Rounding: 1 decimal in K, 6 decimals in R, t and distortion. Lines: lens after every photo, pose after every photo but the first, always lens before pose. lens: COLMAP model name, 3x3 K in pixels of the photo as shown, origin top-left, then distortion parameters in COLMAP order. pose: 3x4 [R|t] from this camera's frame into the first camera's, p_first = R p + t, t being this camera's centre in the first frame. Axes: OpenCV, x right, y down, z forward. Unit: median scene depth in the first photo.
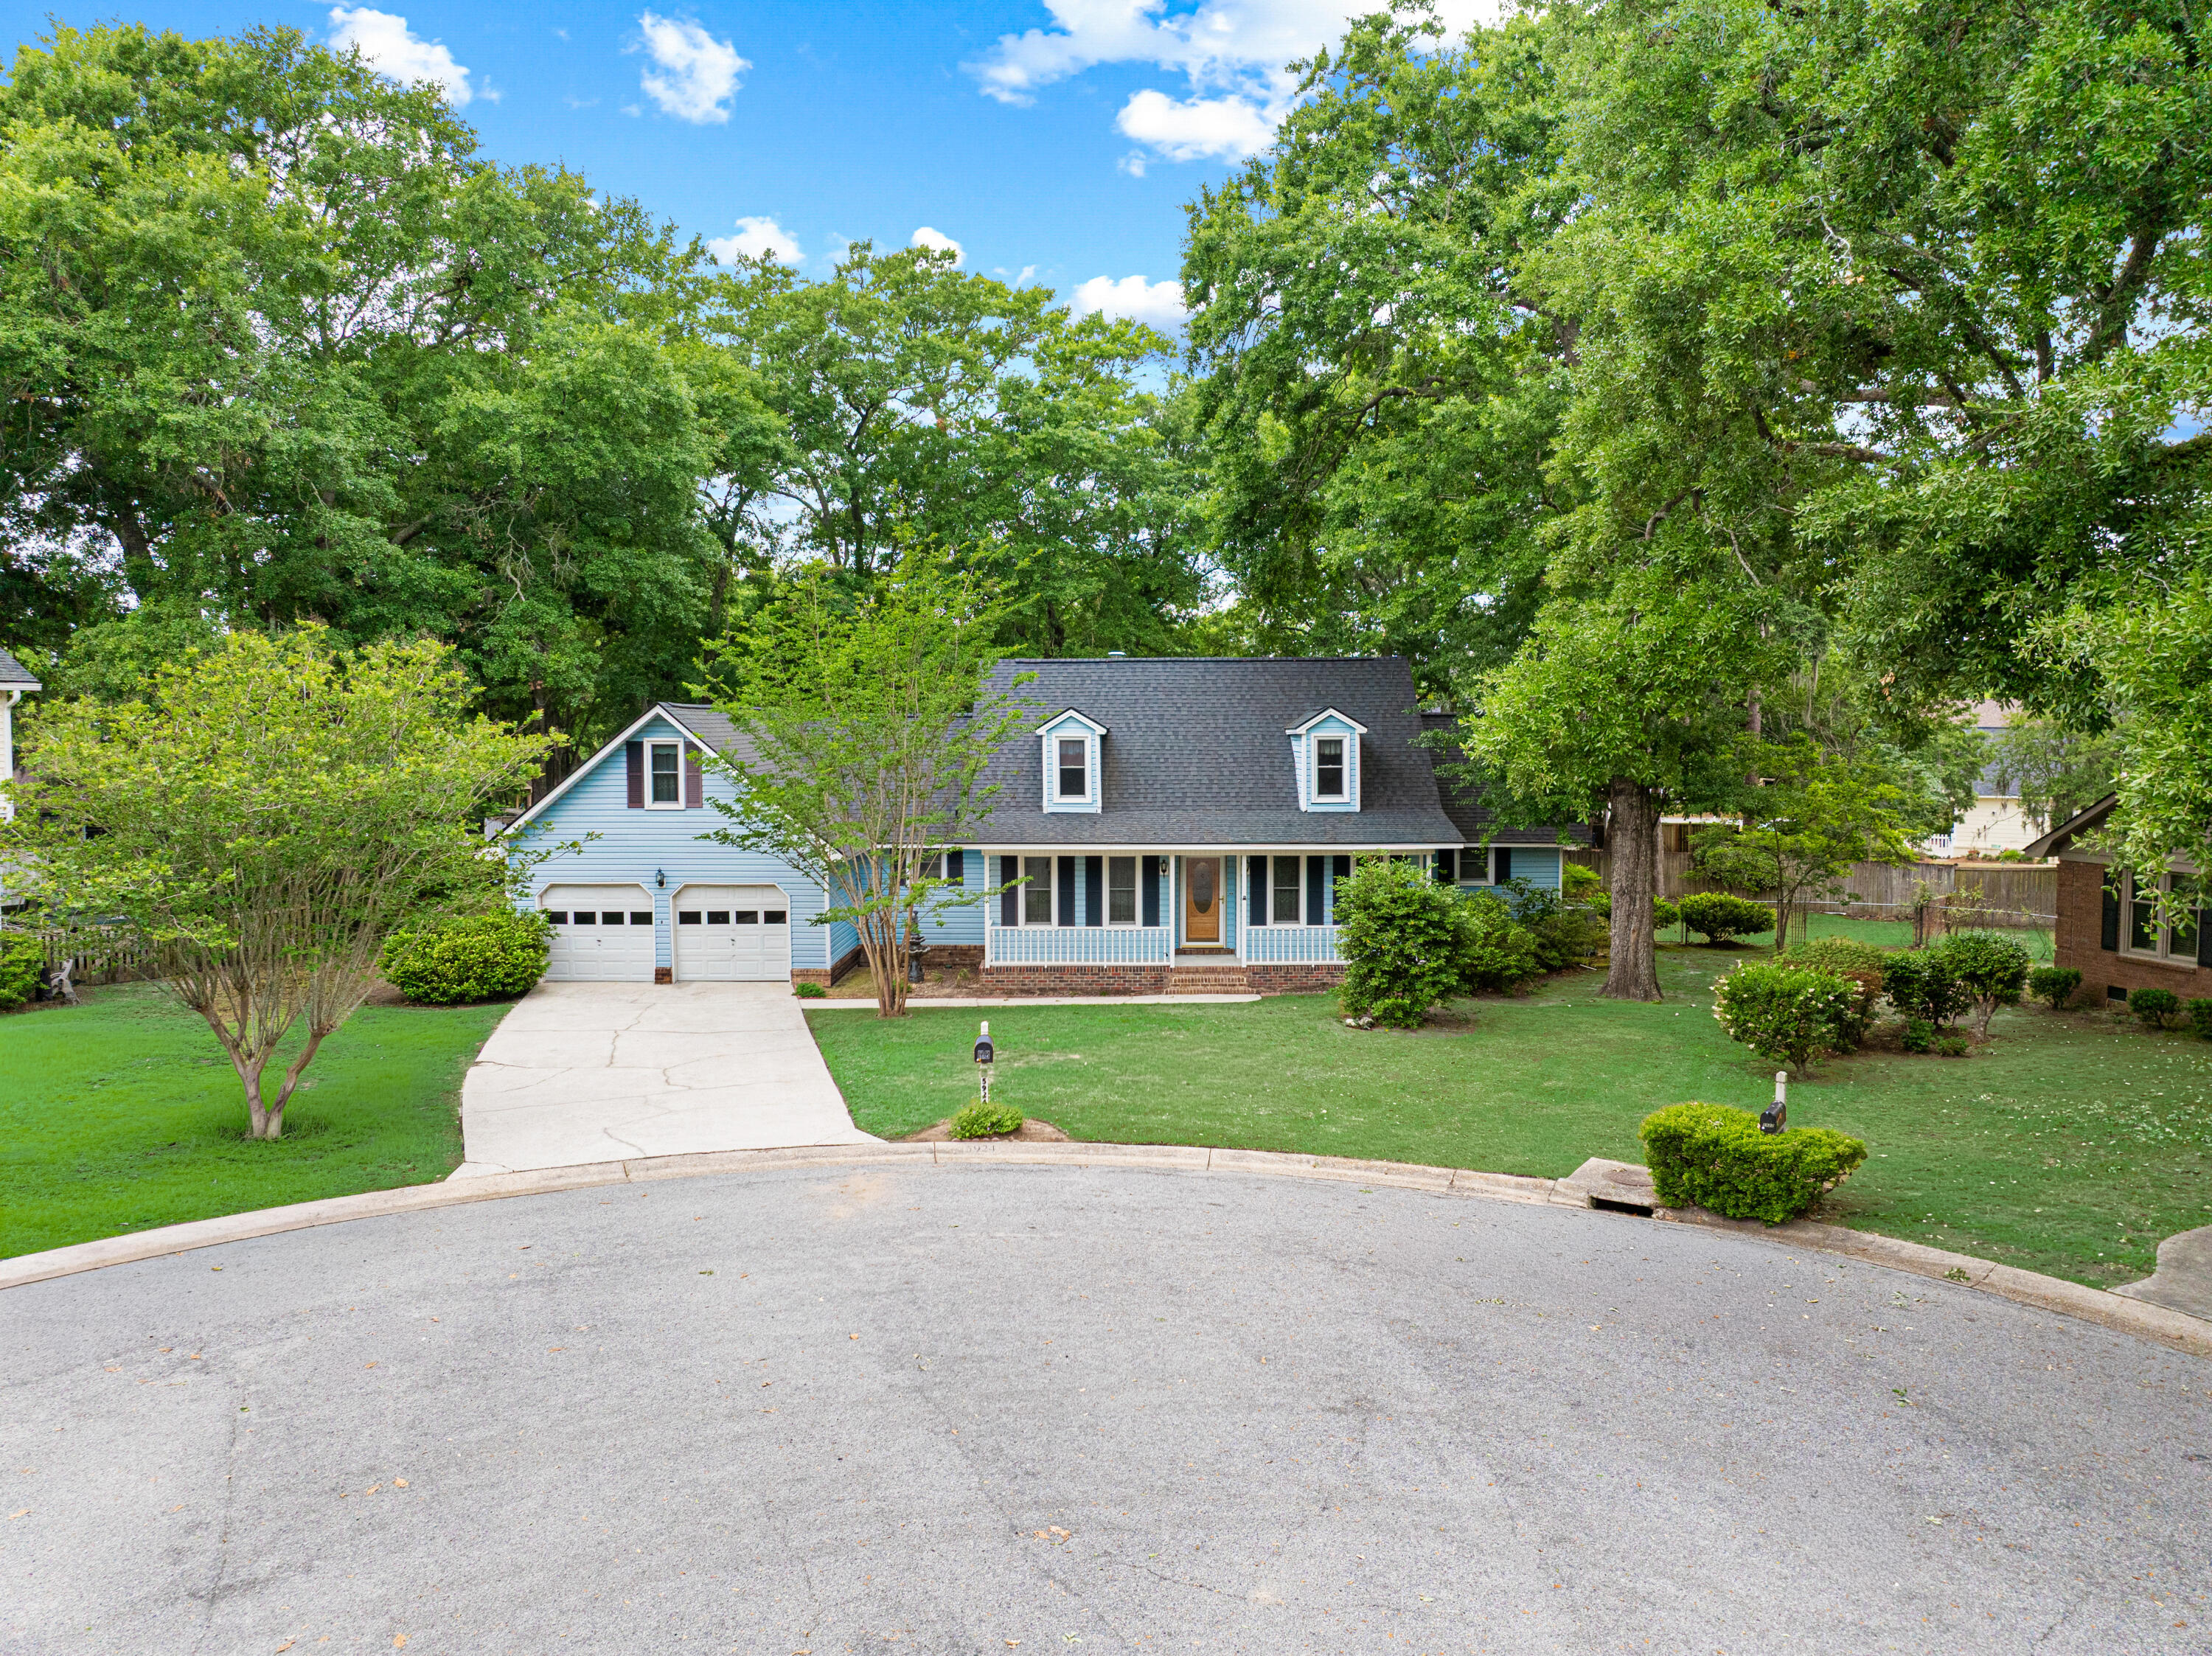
lens RADIAL K [[1561.5, 0, 1106.0], [0, 1561.5, 828.0], [0, 0, 1]] dist [-0.002934, -0.000358]
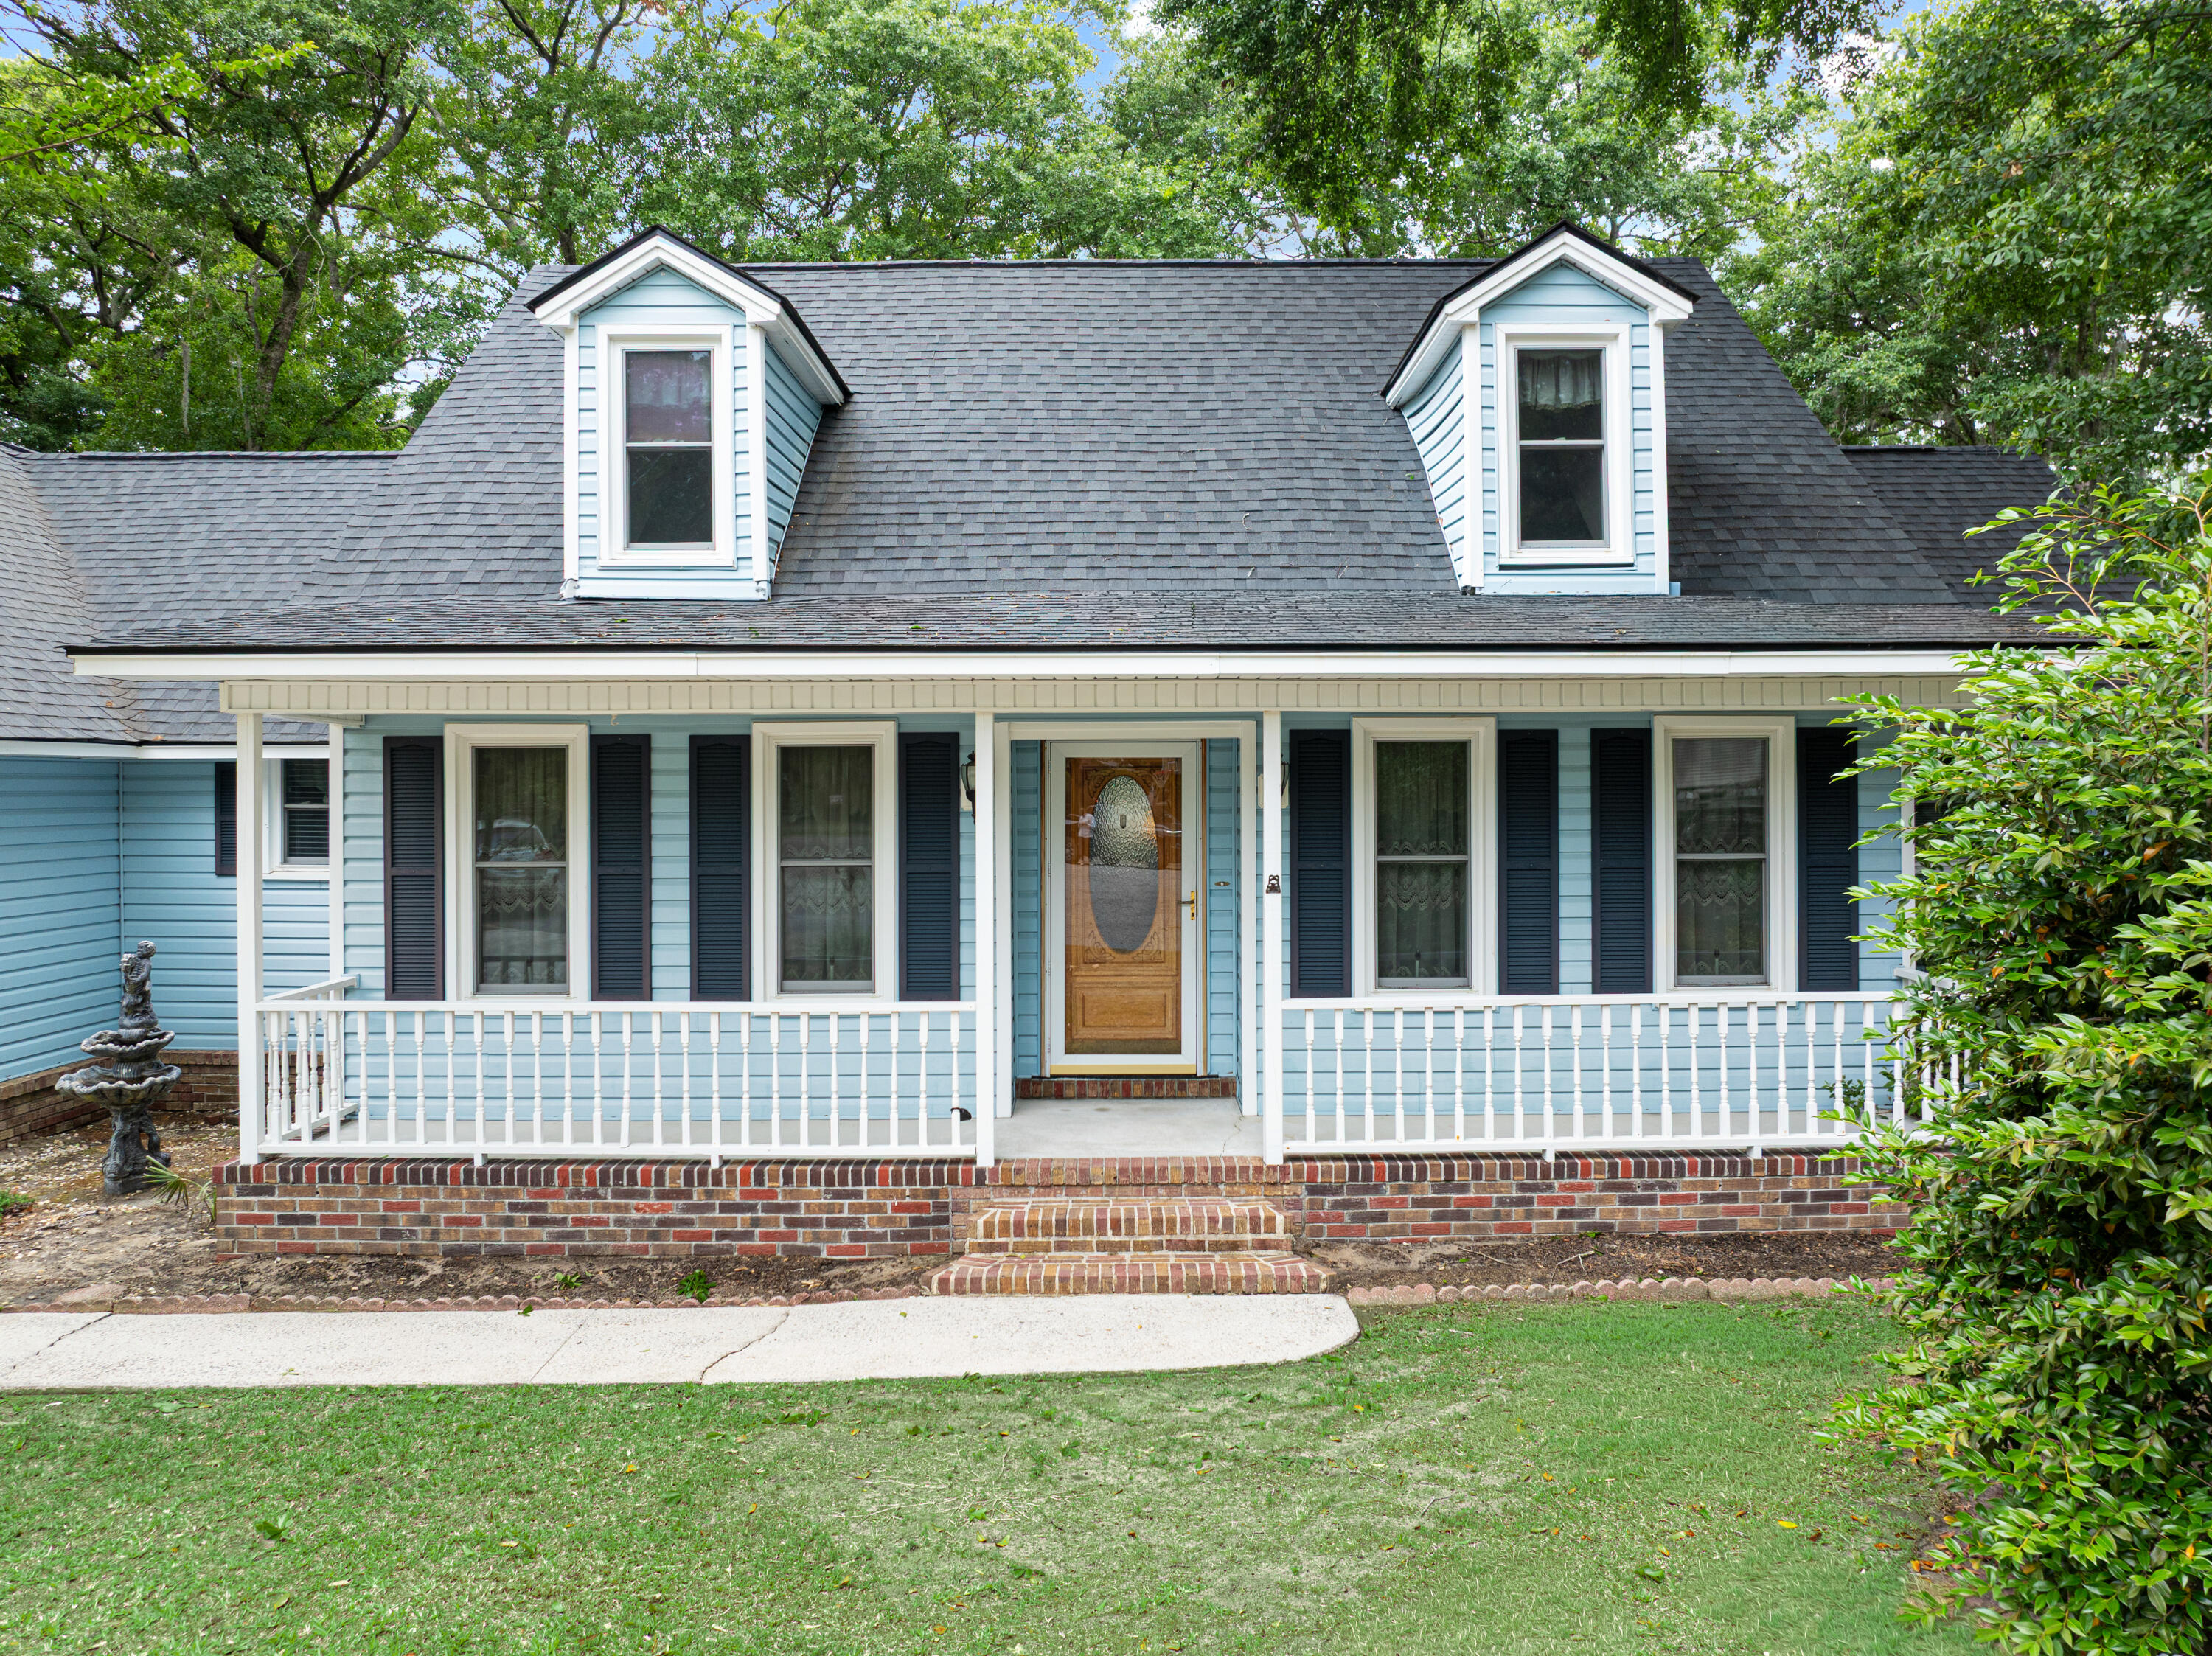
lens RADIAL K [[1564.9, 0, 1112.2], [0, 1564.9, 808.1], [0, 0, 1]] dist [-0.036760, -0.000936]
pose [[0.999990, -0.001331, 0.004349, 0.061561], [0.001587, 0.998234, -0.059378, 0.047324], [-0.004262, 0.059385, 0.998226, 0.747367]]
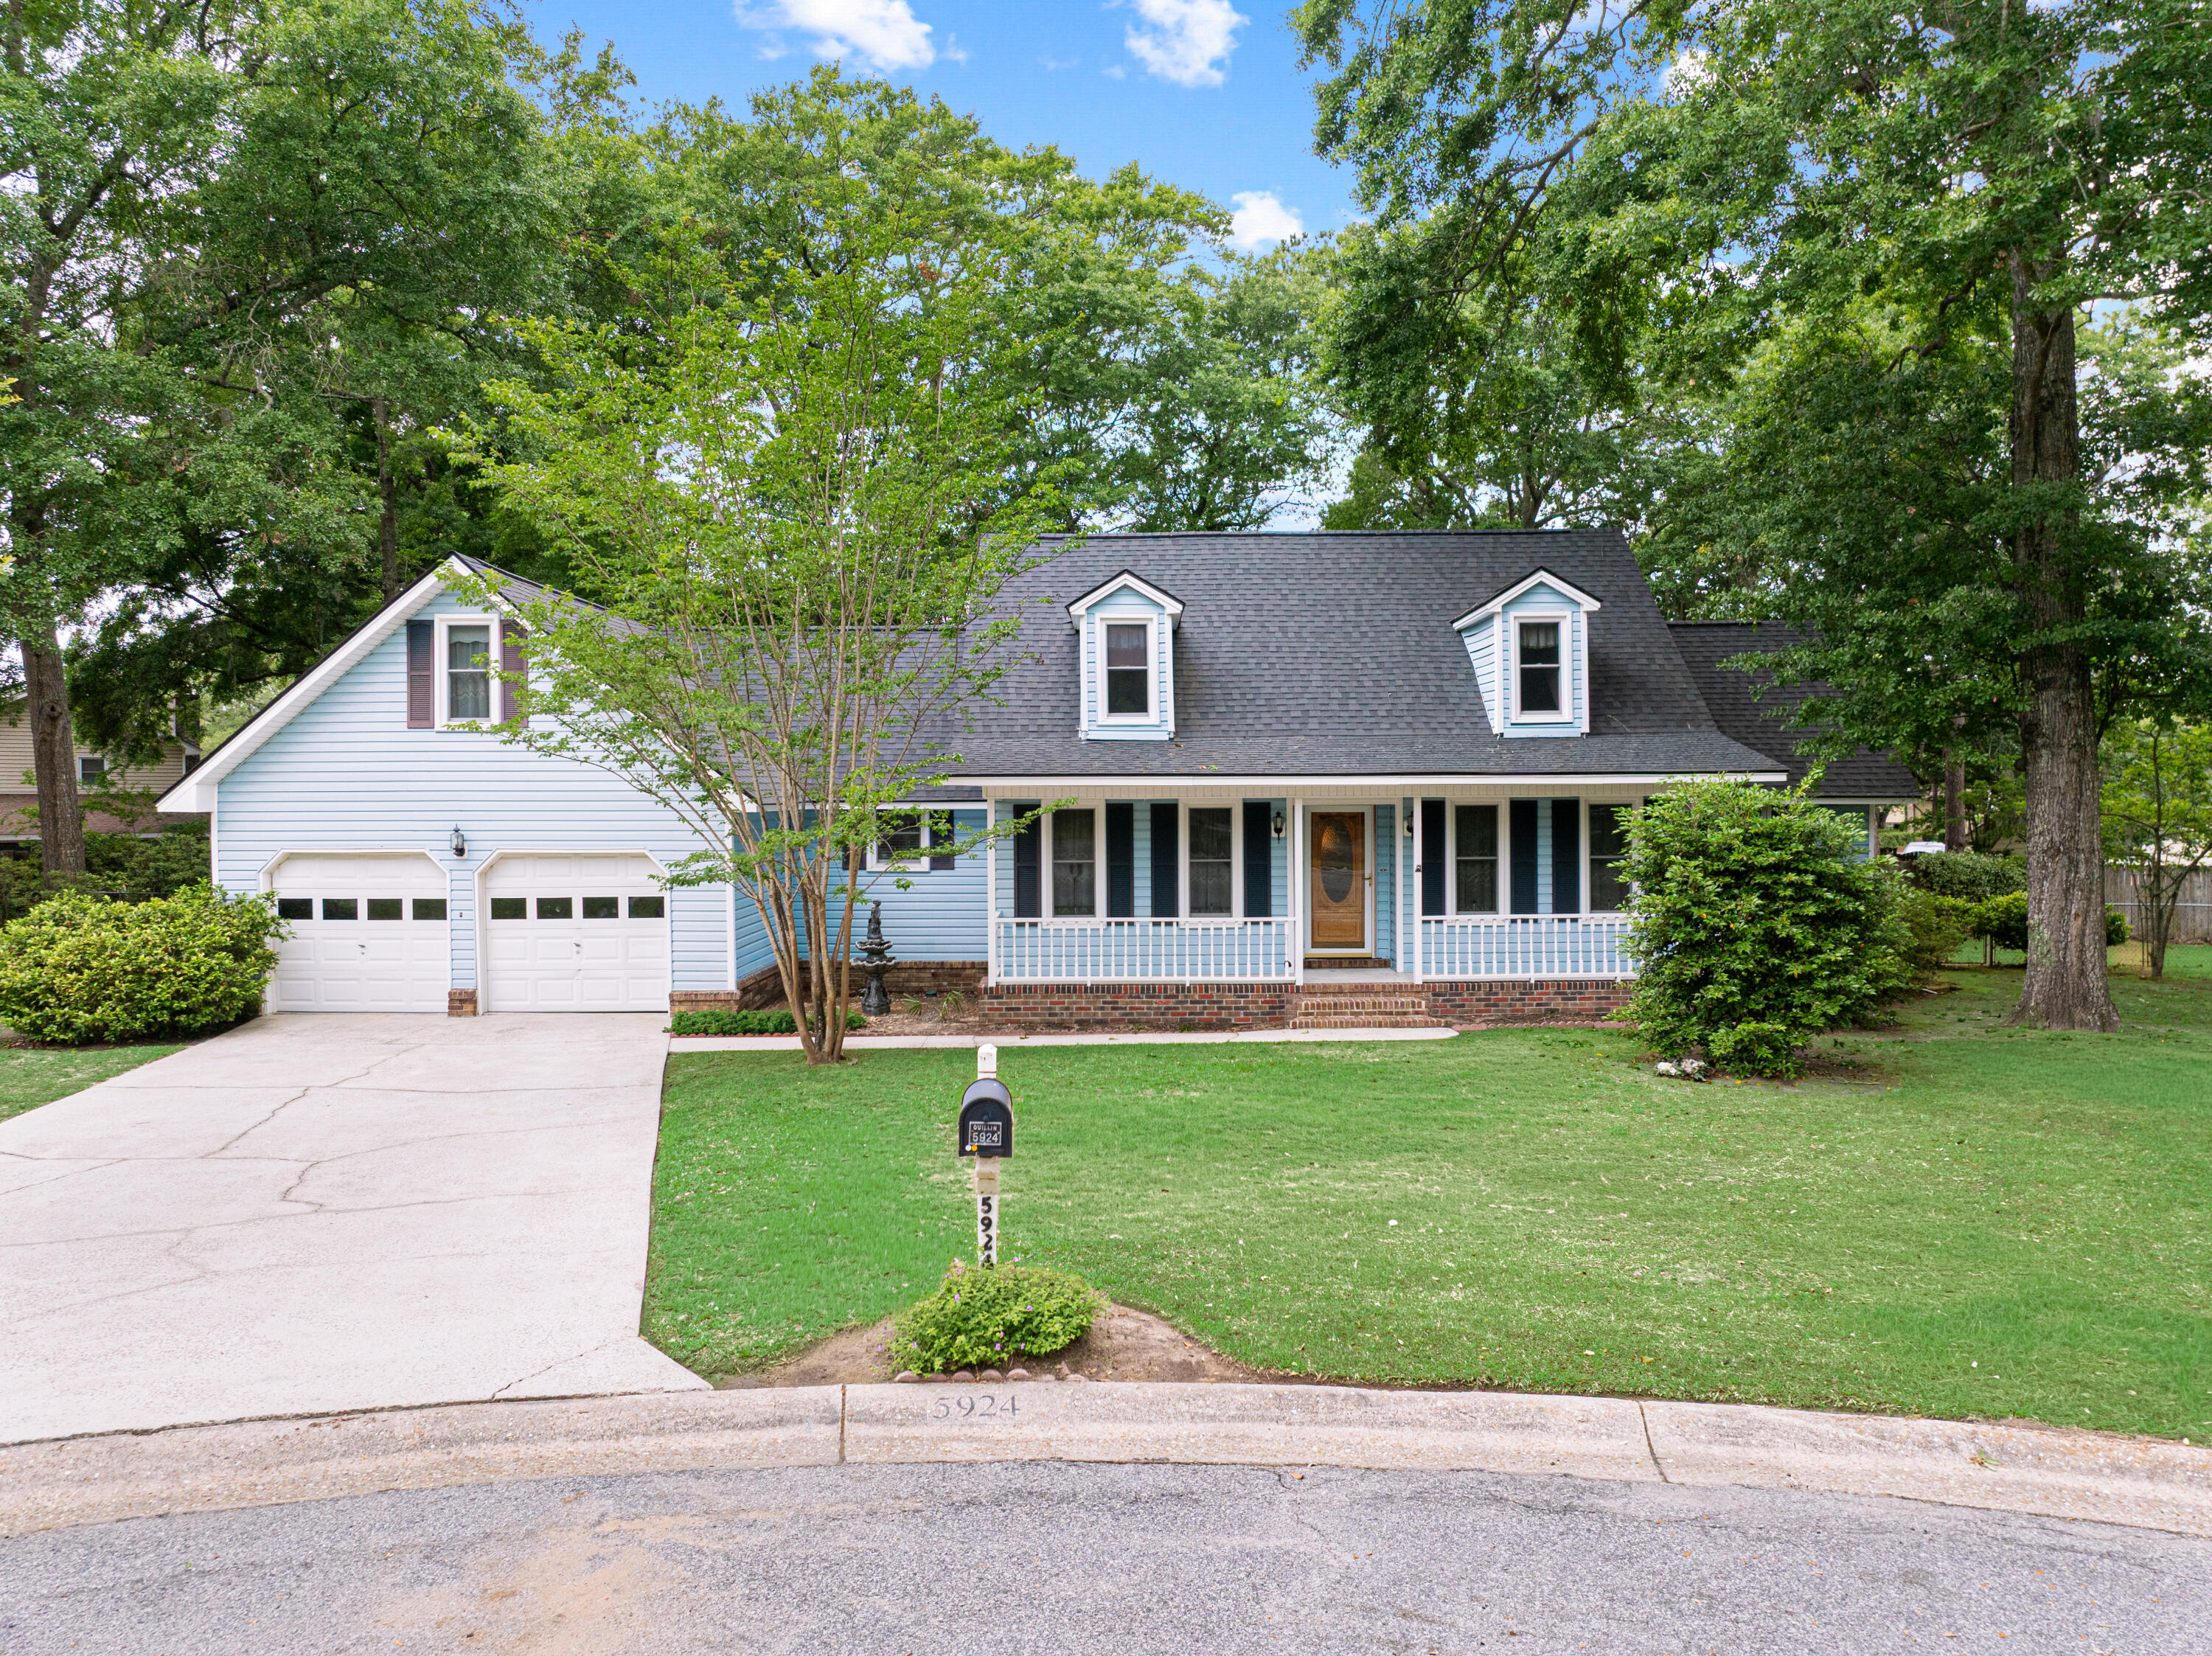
lens RADIAL K [[1559.2, 0, 1106.0], [0, 1559.2, 828.0], [0, 0, 1]] dist [-0.033551, -0.001567]
pose [[0.999993, -0.003677, -0.001057, -0.031014], [0.003621, 0.998826, -0.048308, 0.057509], [0.001233, 0.048304, 0.998832, 0.397377]]
